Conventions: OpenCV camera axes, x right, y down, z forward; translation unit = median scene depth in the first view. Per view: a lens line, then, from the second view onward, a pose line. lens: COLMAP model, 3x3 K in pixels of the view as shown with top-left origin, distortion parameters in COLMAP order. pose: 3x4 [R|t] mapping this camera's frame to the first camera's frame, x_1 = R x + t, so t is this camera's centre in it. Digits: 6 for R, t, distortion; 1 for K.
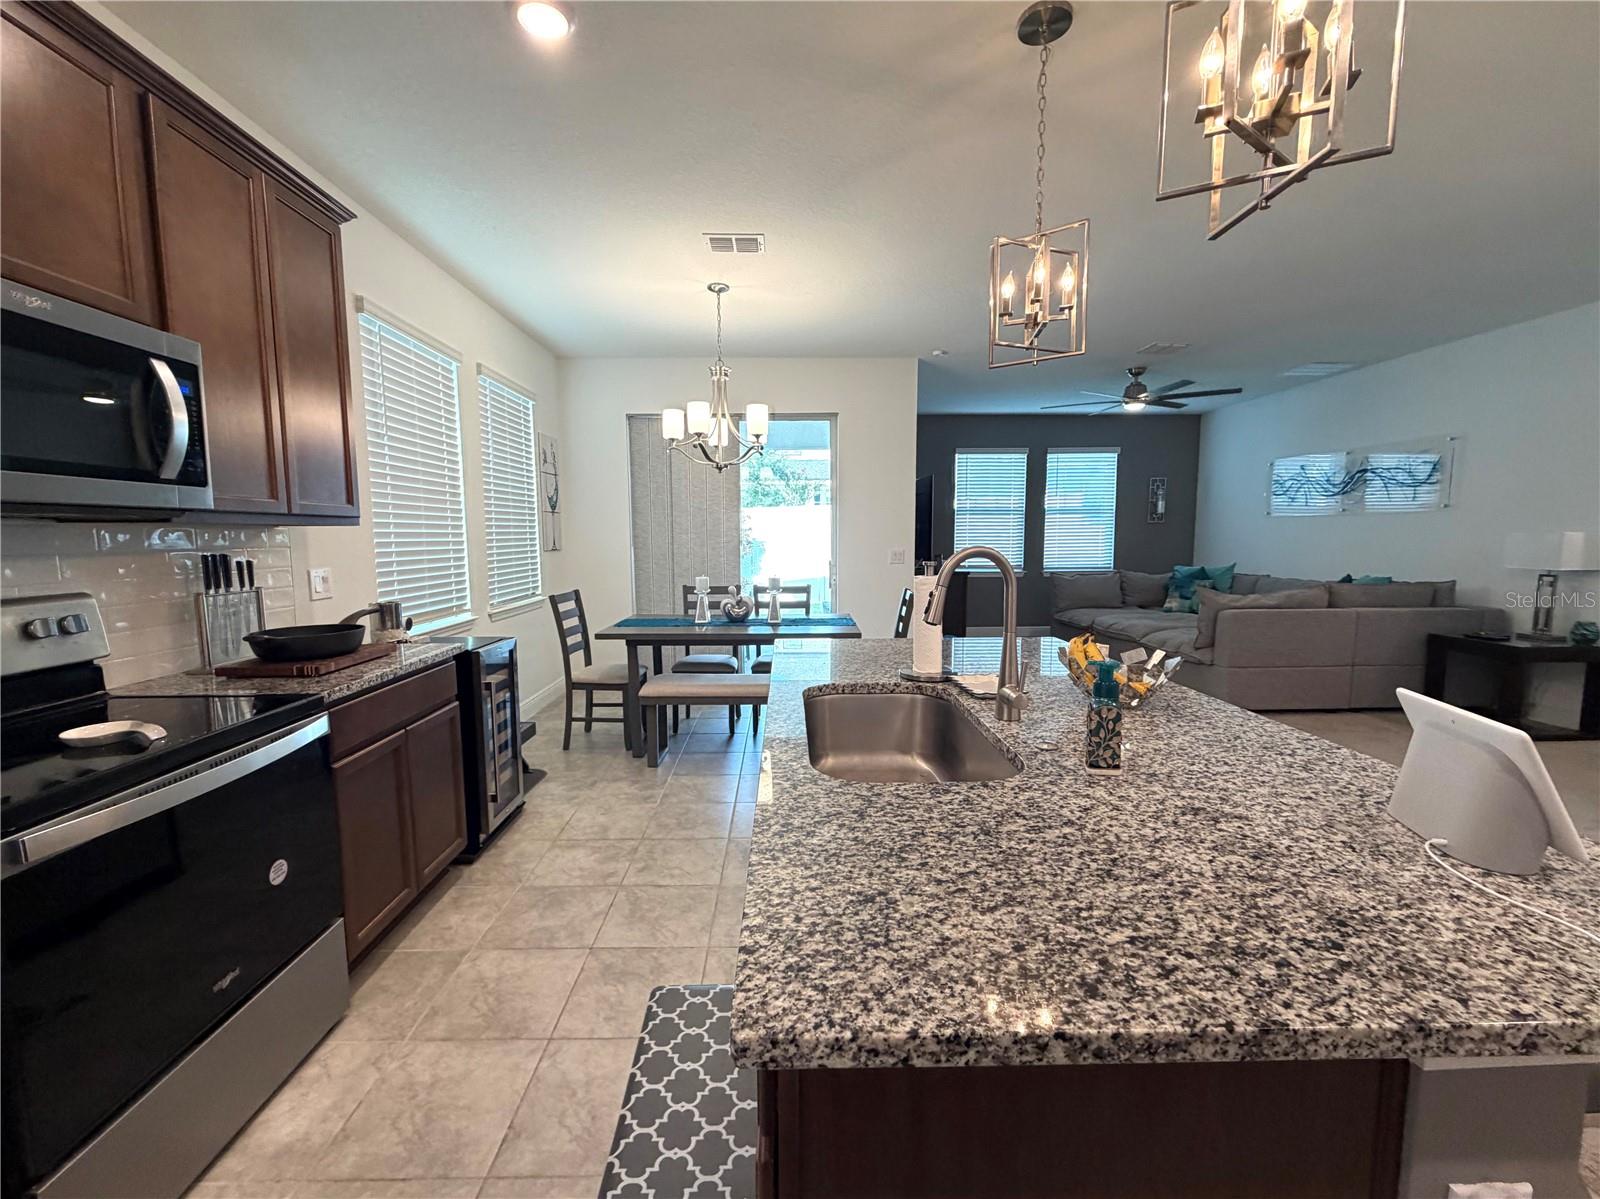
lens RADIAL K [[655.4, 0, 792.7], [0, 655.4, 602.0], [0, 0, 1]] dist [-0.002323, 0.000222]
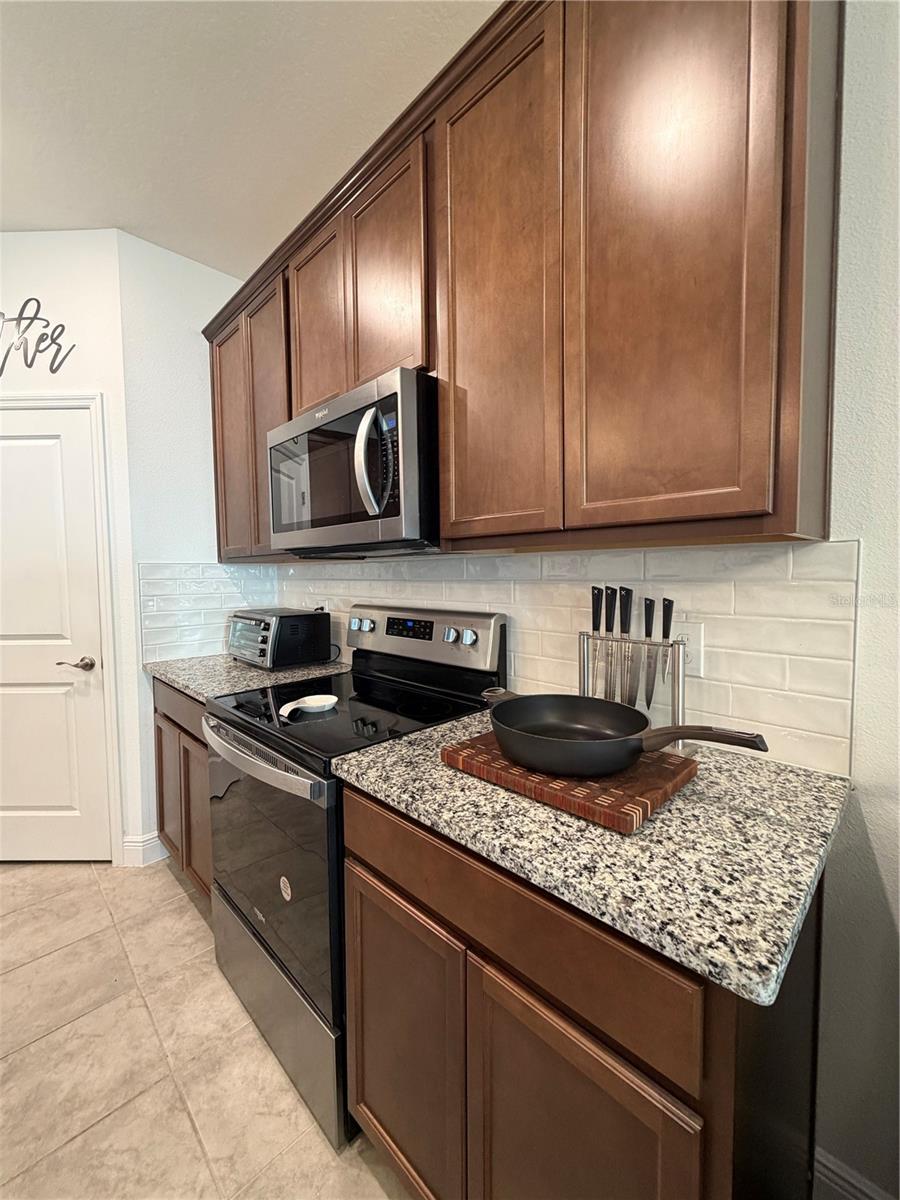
lens RADIAL K [[479.7, 0, 450.0], [0, 479.7, 600.0], [0, 0, 1]] dist [-0.000144, 0.000249]
pose [[-0.726195, 0.052147, -0.685508, -0.324460], [-0.056644, 0.989190, 0.135255, -0.108994], [0.685151, 0.137051, -0.715391, 1.135169]]
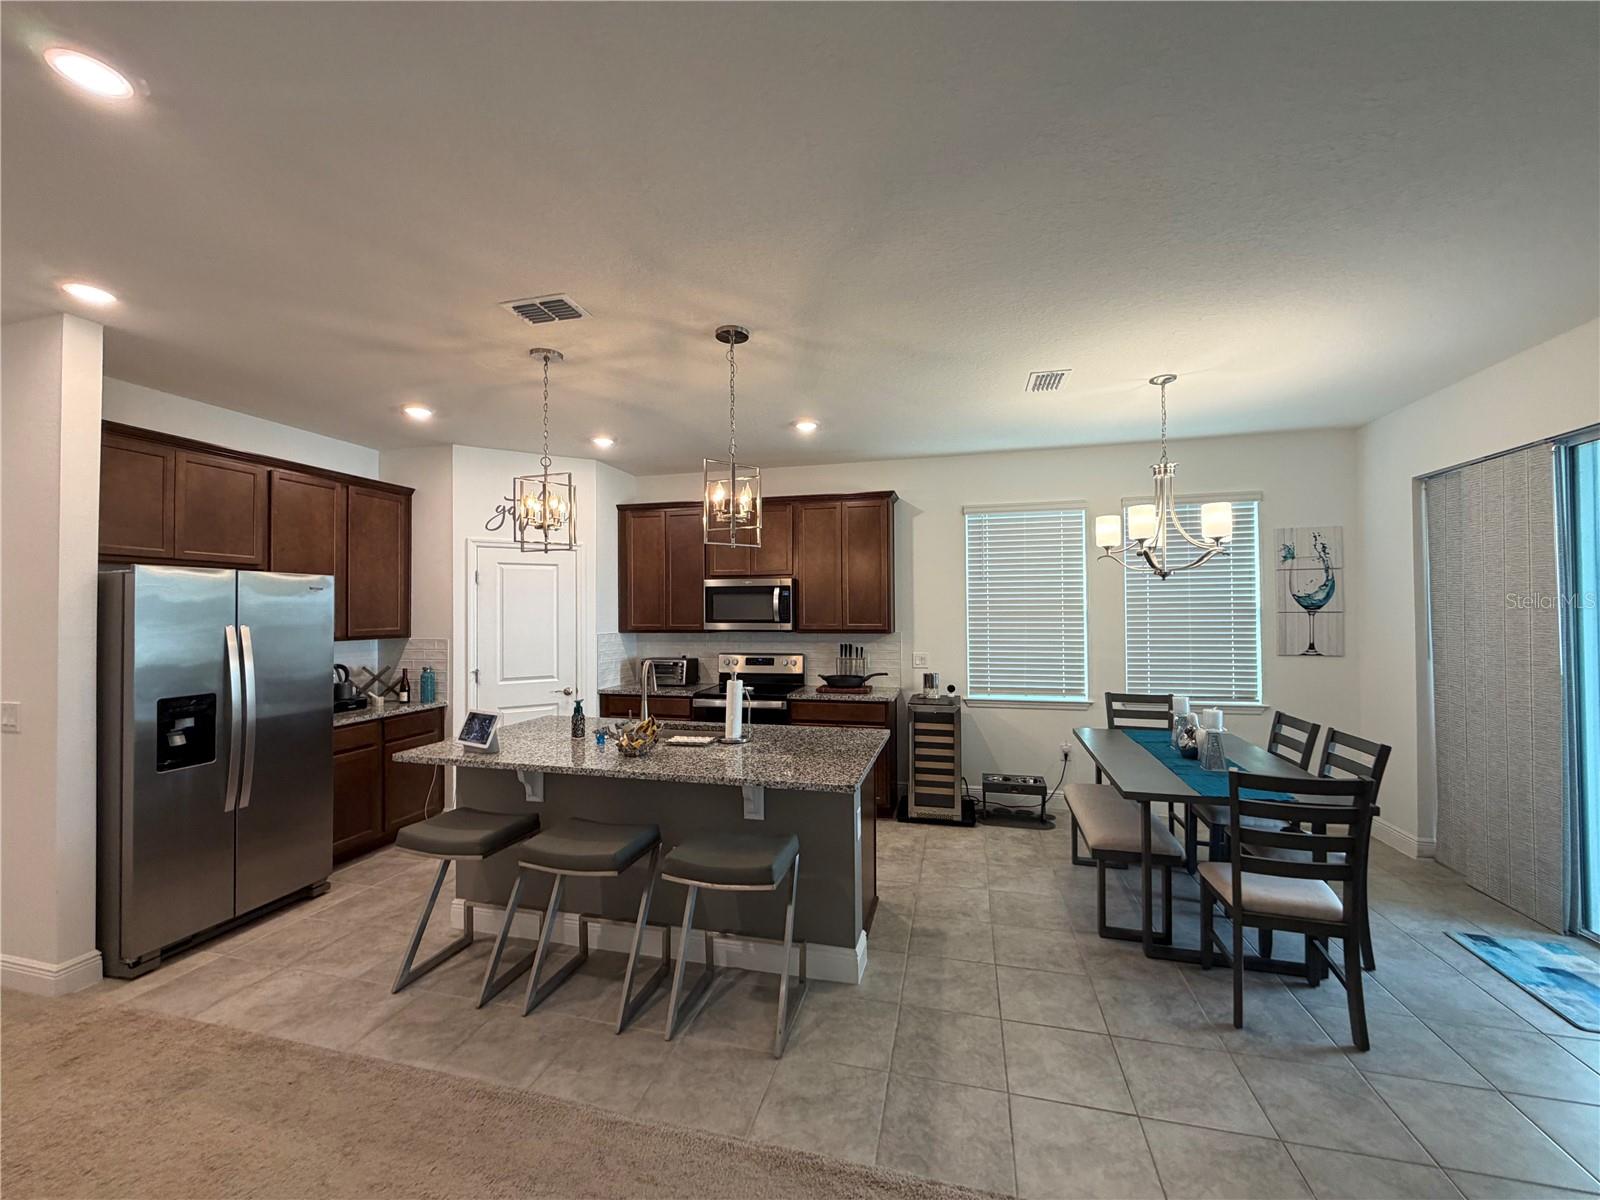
lens RADIAL K [[639.6, 0, 796.6], [0, 639.6, 602.1], [0, 0, 1]] dist [-0.000144, 0.000249]
pose [[-0.255006, -0.009742, -0.966890, 1.479707], [-0.092177, 0.995640, 0.014279, -0.230212], [0.962536, 0.092766, -0.254792, 1.295325]]
